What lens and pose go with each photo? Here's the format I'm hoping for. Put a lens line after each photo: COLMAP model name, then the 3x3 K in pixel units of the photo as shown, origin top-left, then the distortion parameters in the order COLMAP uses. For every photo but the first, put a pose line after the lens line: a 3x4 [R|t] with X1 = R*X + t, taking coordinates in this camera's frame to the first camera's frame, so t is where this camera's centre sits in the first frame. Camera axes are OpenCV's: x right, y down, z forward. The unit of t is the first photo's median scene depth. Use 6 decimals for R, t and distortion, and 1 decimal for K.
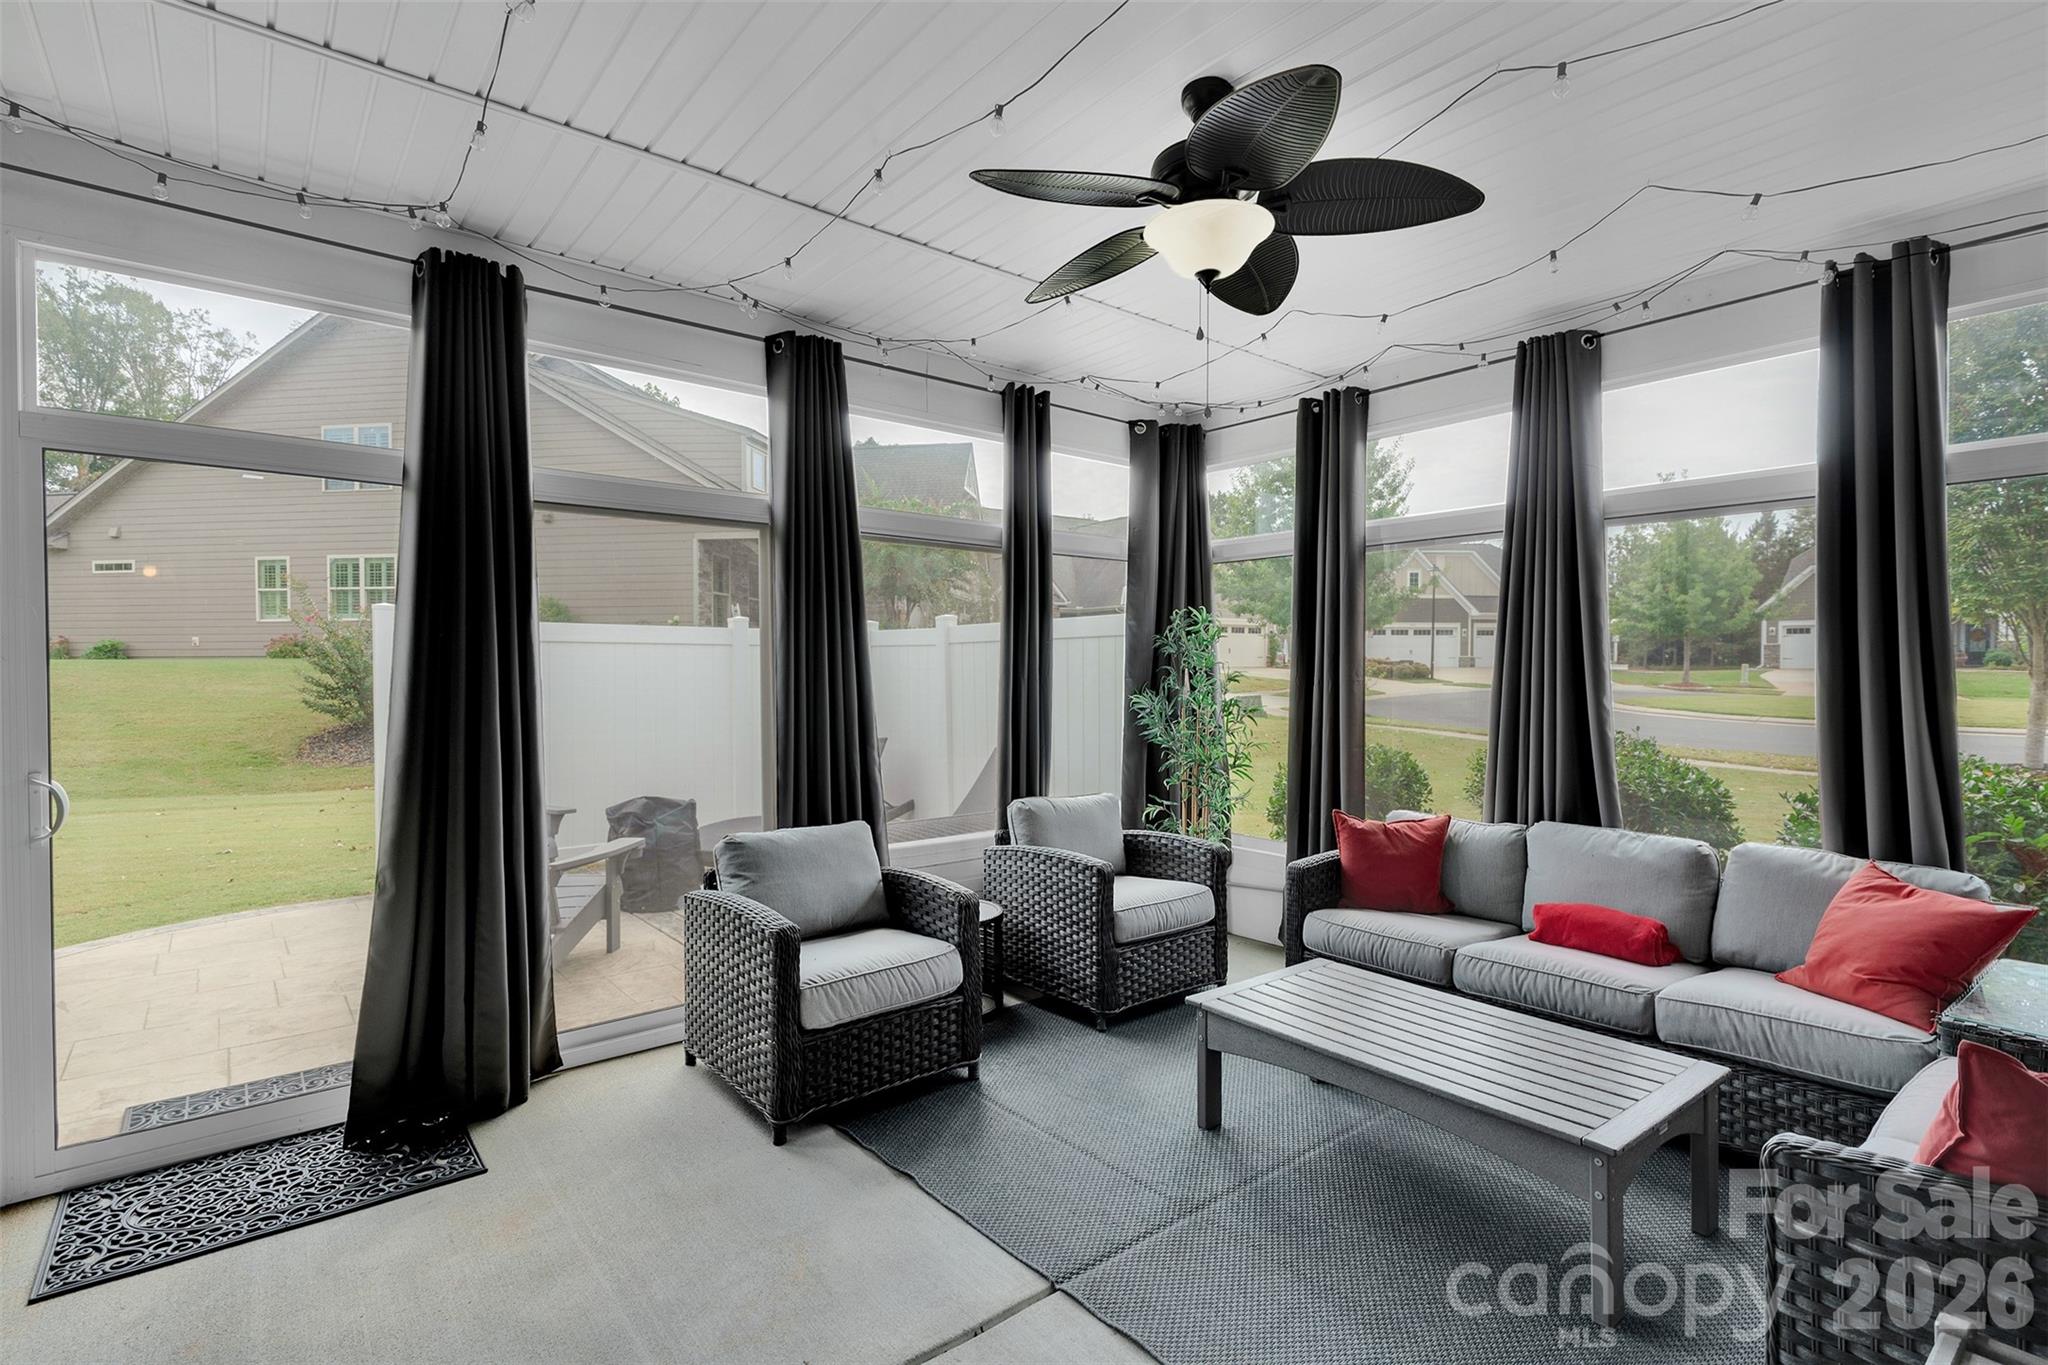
lens RADIAL K [[950.2, 0, 1011.2], [0, 950.2, 691.0], [0, 0, 1]] dist [0.001977, 0.000842]
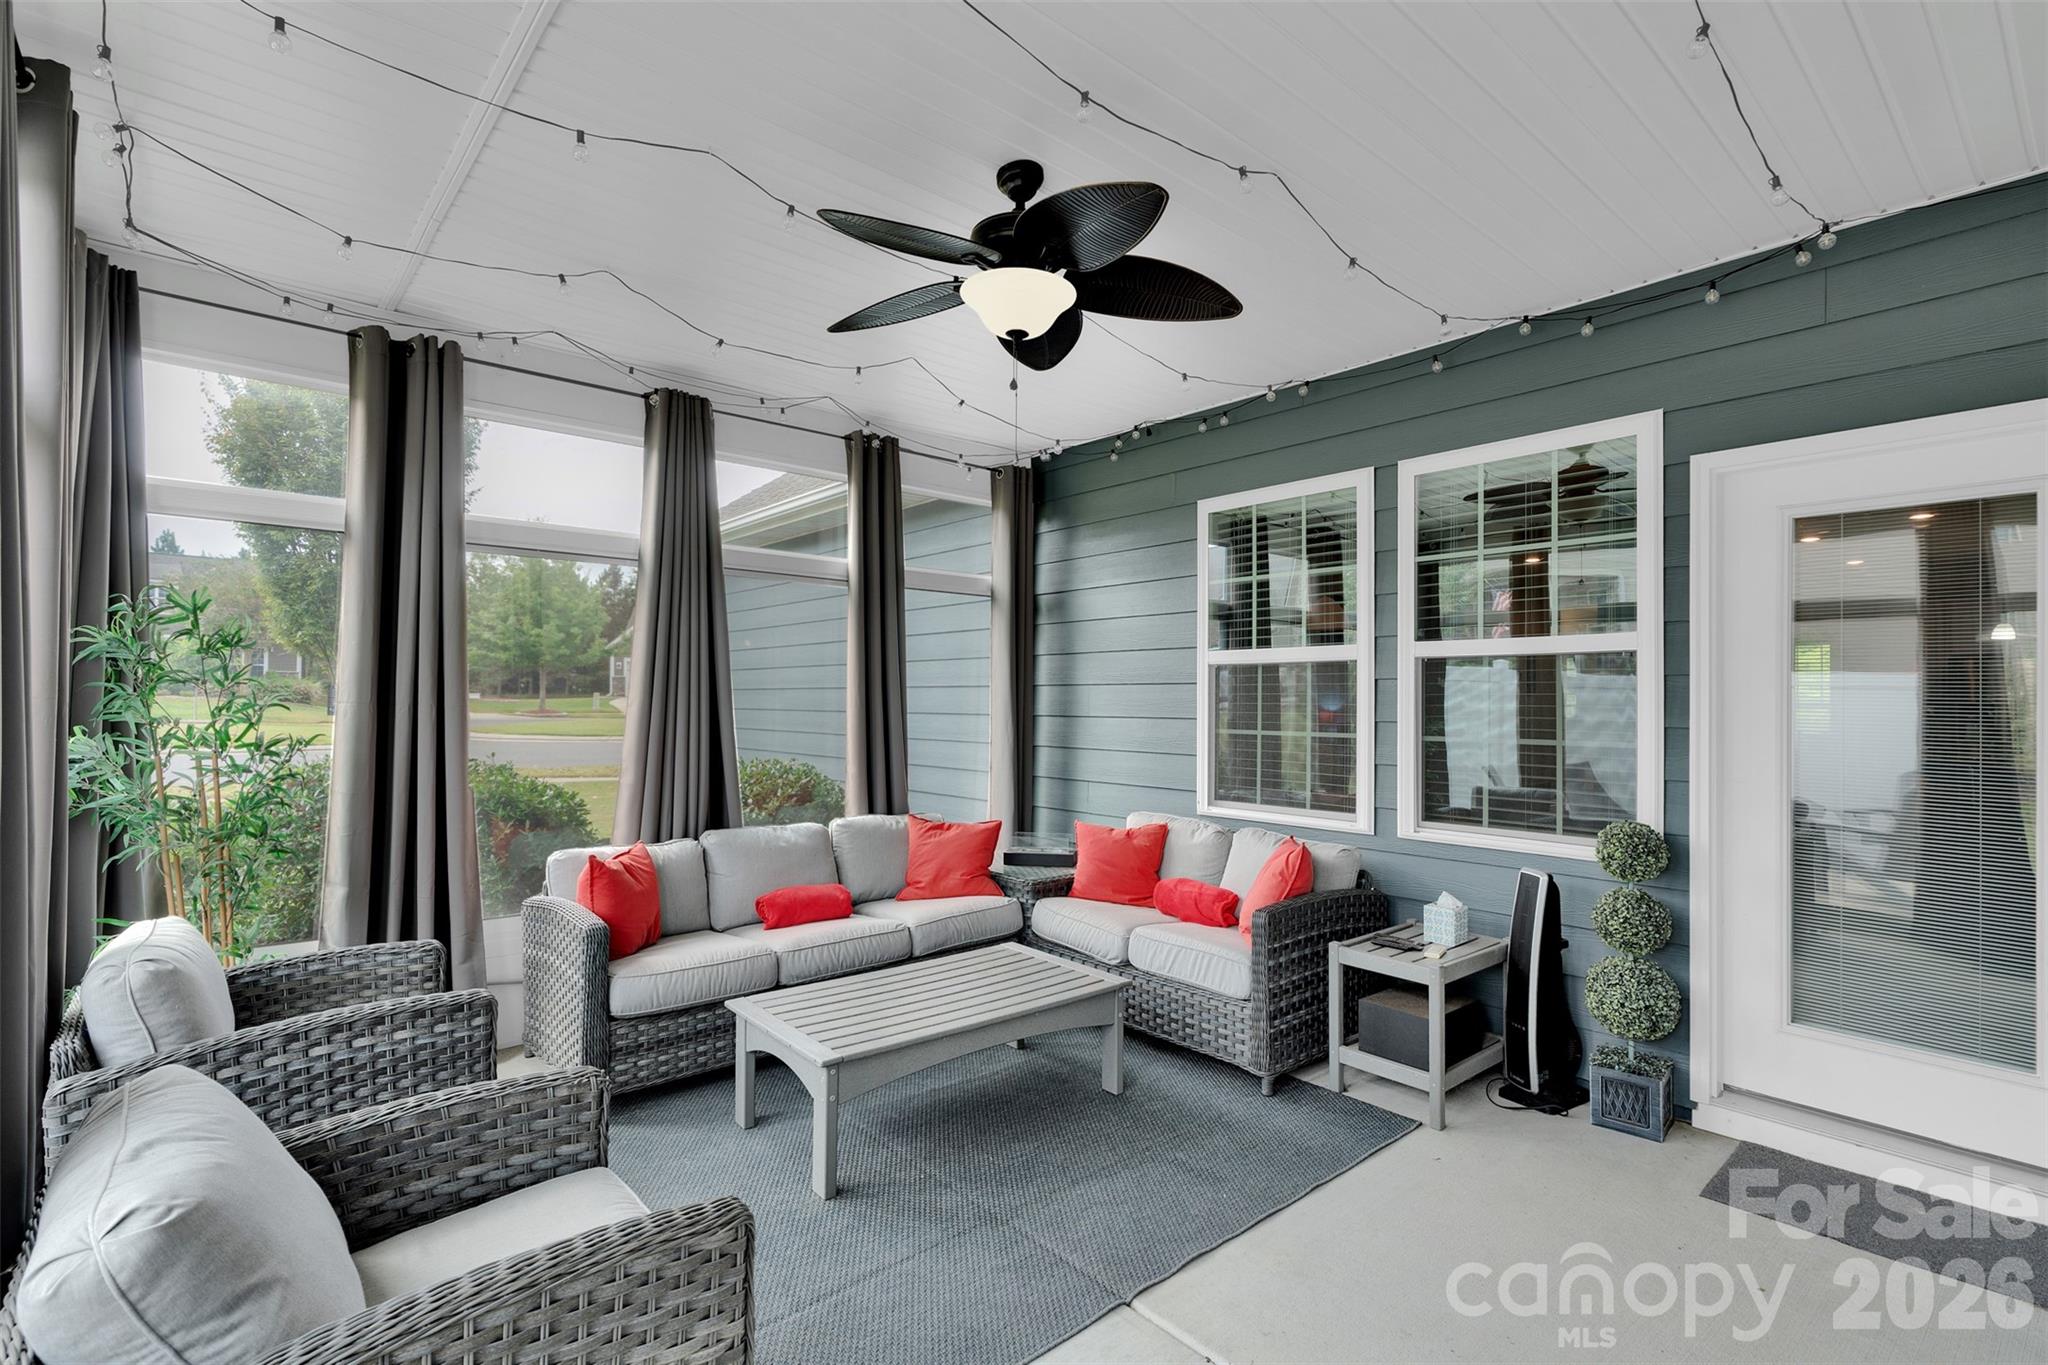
lens RADIAL K [[950.2, 0, 1011.2], [0, 950.2, 691.0], [0, 0, 1]] dist [0.001977, 0.000842]
pose [[-0.023871, 0.015532, 0.999594, -0.441825], [0.013748, 0.999790, -0.015207, -0.004029], [-0.999621, 0.013379, -0.024079, 0.523406]]
